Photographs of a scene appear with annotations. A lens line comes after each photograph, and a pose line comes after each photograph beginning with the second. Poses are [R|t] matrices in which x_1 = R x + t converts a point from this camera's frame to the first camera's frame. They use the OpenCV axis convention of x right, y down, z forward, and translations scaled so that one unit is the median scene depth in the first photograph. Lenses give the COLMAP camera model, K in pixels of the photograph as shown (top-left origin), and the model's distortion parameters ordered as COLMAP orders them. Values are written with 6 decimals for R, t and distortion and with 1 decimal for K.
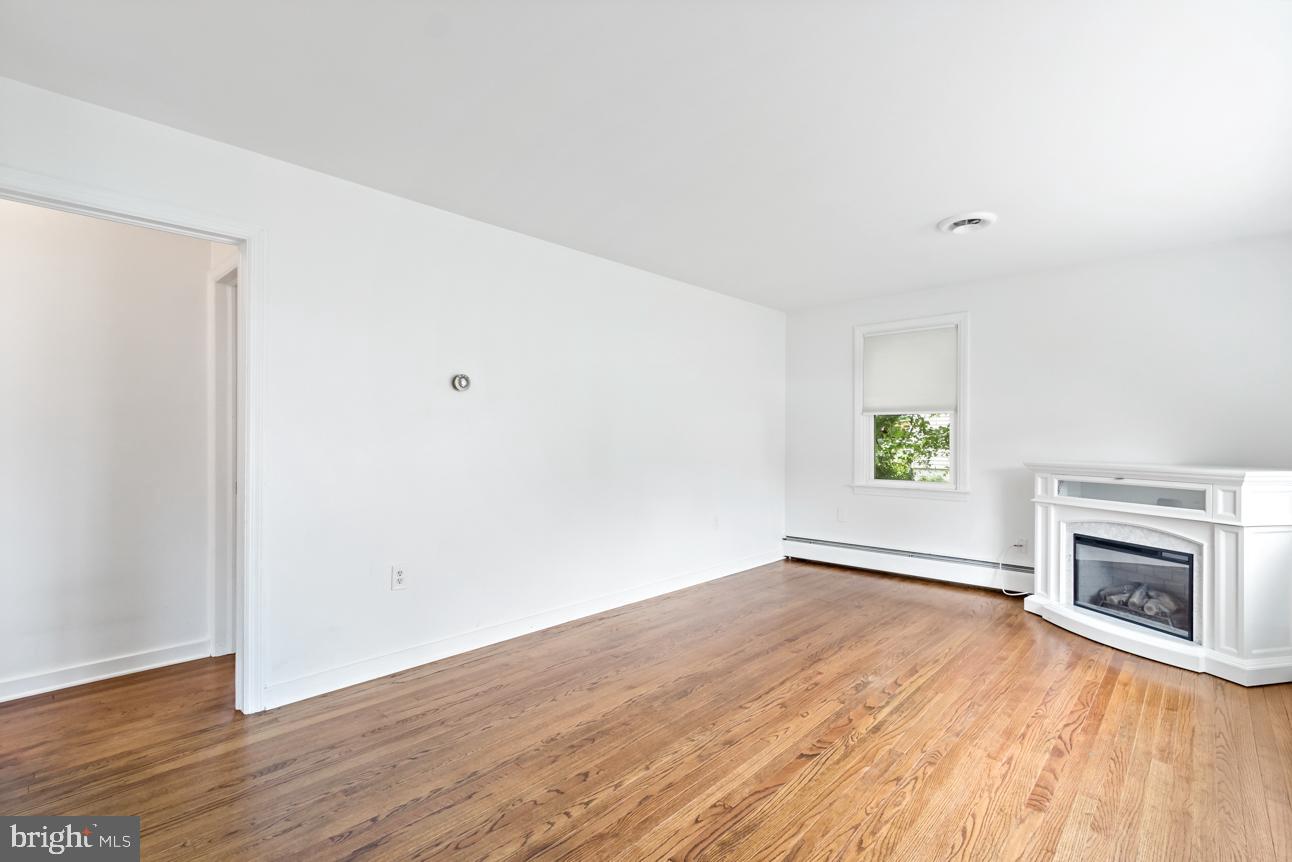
lens RADIAL K [[606.6, 0, 663.4], [0, 606.6, 442.0], [0, 0, 1]] dist [0.006277, -0.000920]
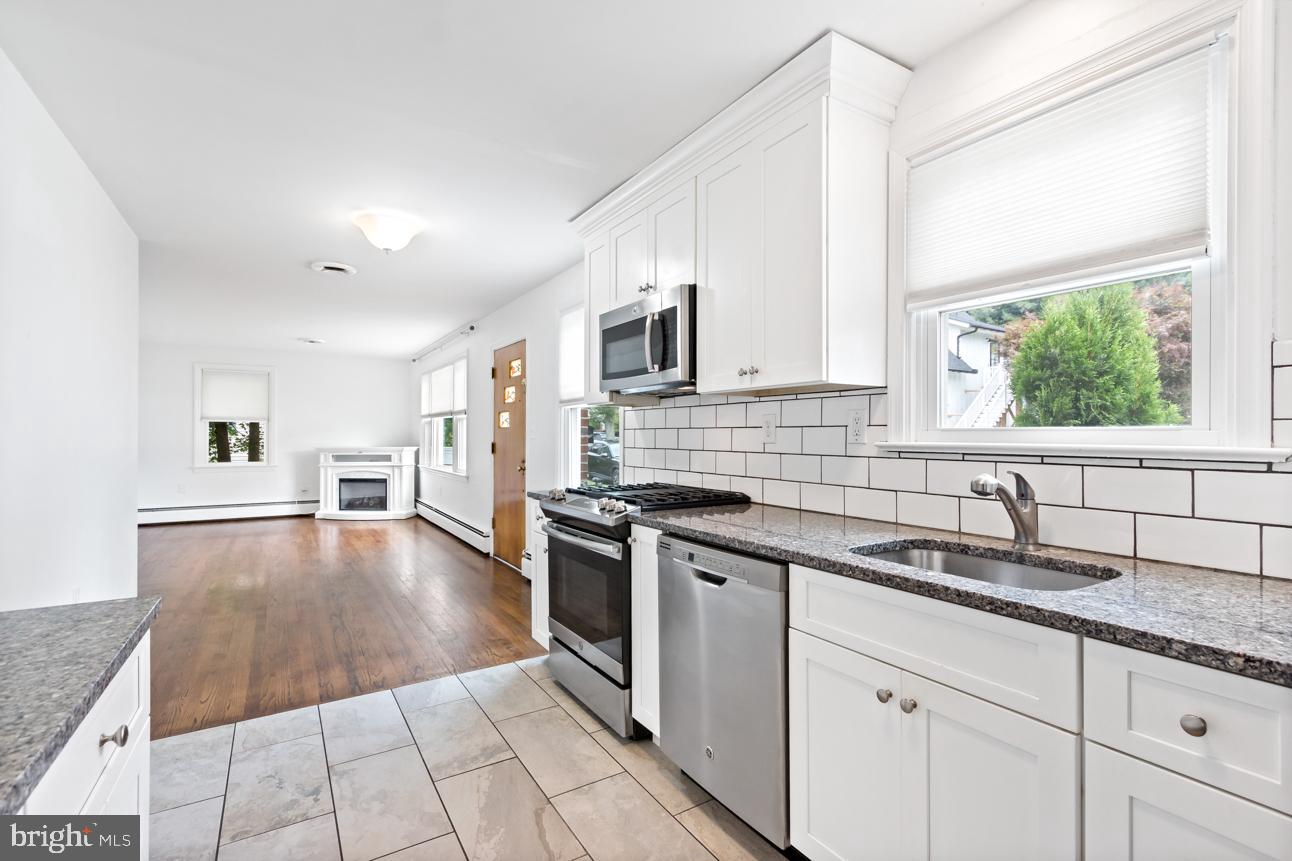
lens RADIAL K [[606.6, 0, 649.7], [0, 606.6, 428.6], [0, 0, 1]] dist [0.006277, -0.000920]
pose [[0.286152, 0.003531, 0.958178, -1.427726], [0.011705, 0.999906, -0.007180, -0.004895], [-0.958113, 0.013270, 0.286084, -0.924221]]
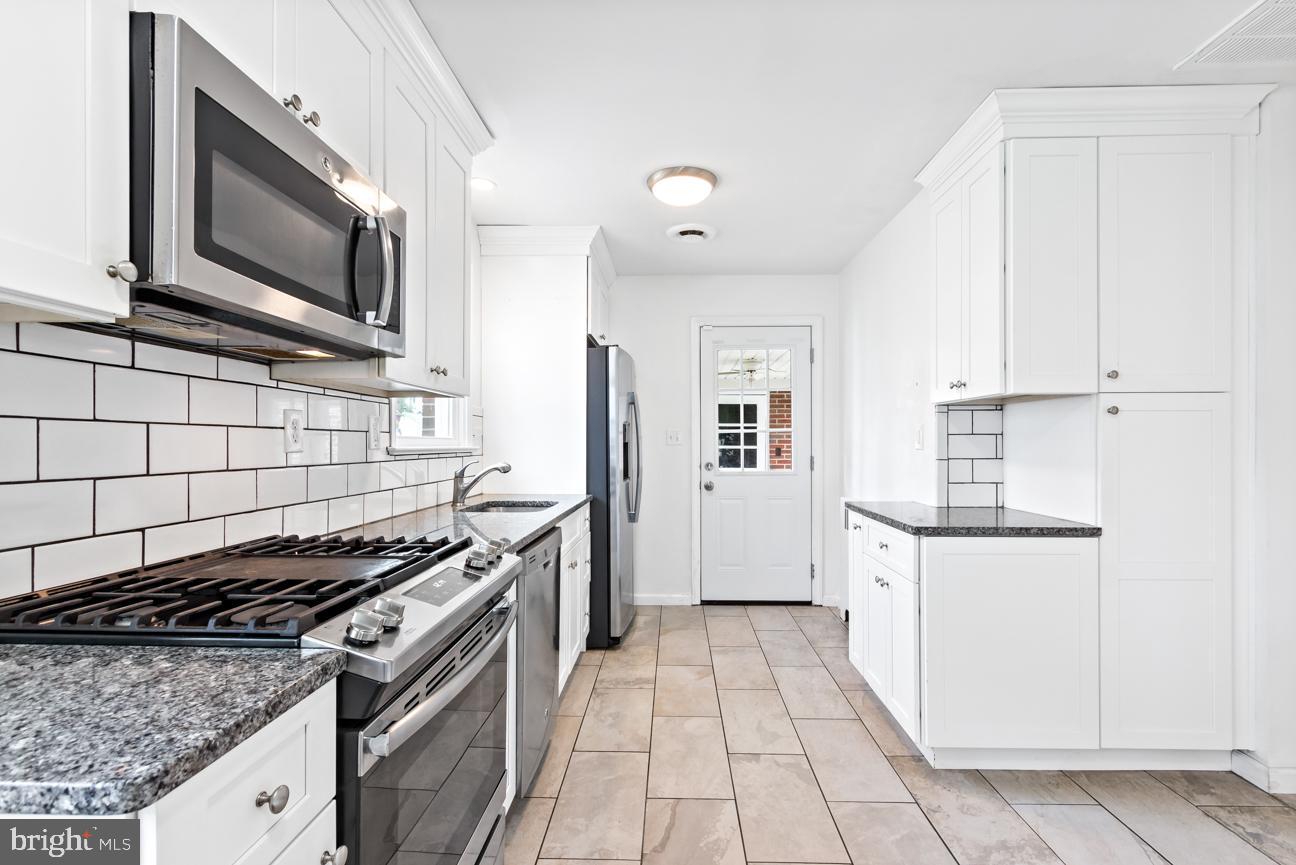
lens RADIAL K [[608.5, 0, 681.2], [0, 608.5, 440.3], [0, 0, 1]] dist [0.006277, -0.000920]
pose [[-0.738714, -0.009401, -0.673953, -0.467801], [-0.010585, 0.999941, -0.002345, -0.002292], [0.673936, 0.005401, -0.738770, -0.181326]]
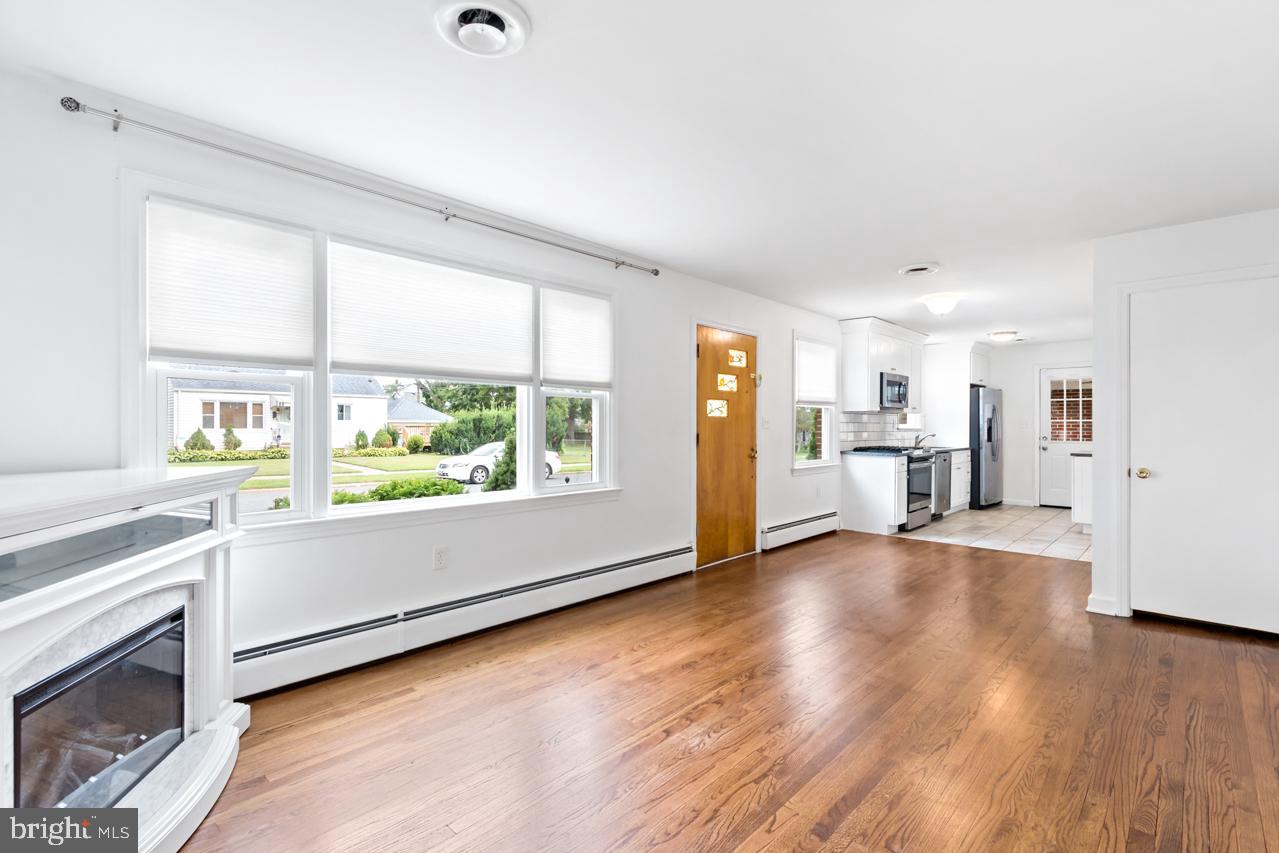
lens RADIAL K [[600.5, 0, 648.1], [0, 600.5, 429.3], [0, 0, 1]] dist [0.006277, -0.000920]
pose [[-0.999957, -0.007686, 0.005130, 0.385064], [-0.007609, 0.999861, 0.014866, -0.015311], [-0.005243, 0.014826, -0.999876, 1.682420]]
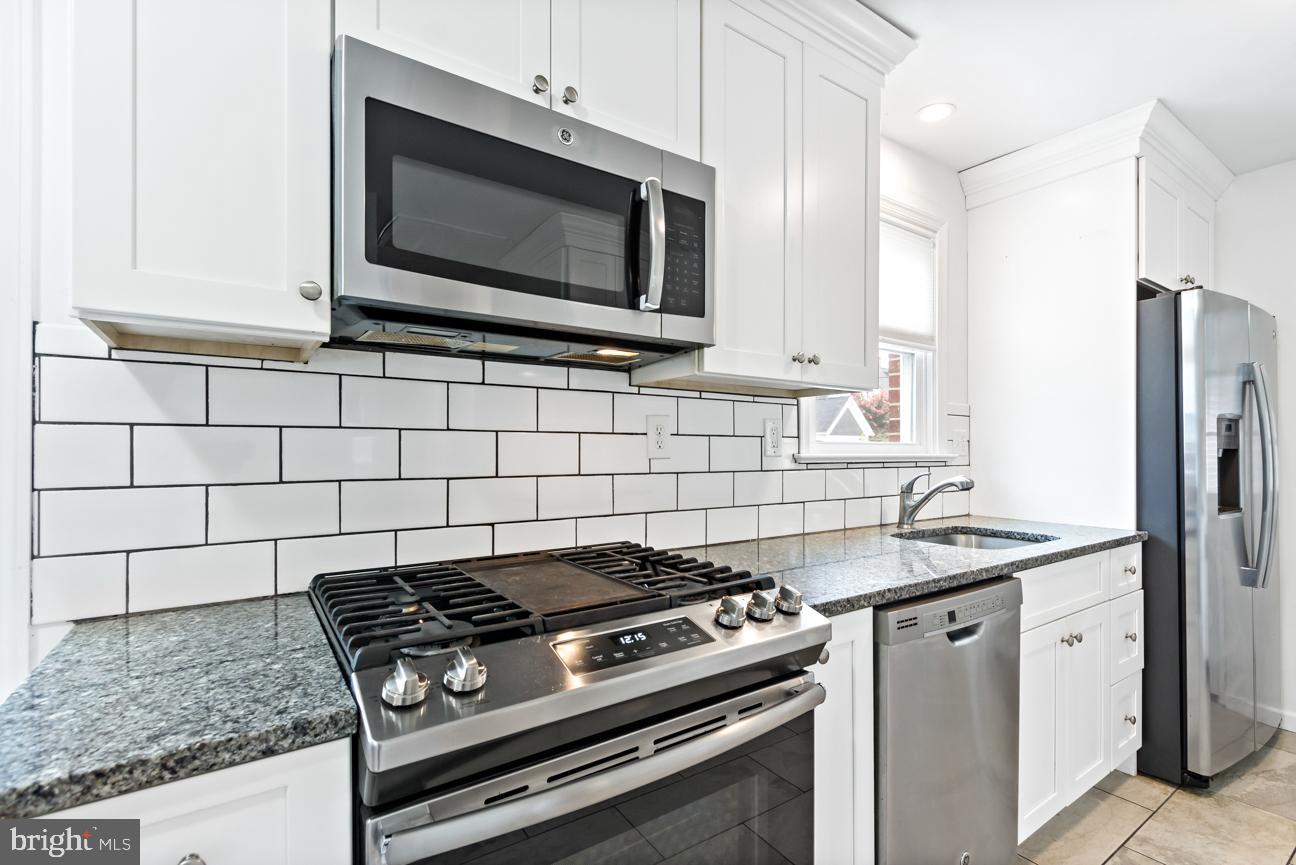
lens RADIAL K [[608.5, 0, 643.2], [0, 608.5, 446.2], [0, 0, 1]] dist [0.006277, -0.000920]
pose [[-0.974517, -0.006070, 0.224231, -0.694673], [-0.005242, 0.999977, 0.004288, -0.002310], [-0.224251, 0.003004, -0.974527, -0.297906]]
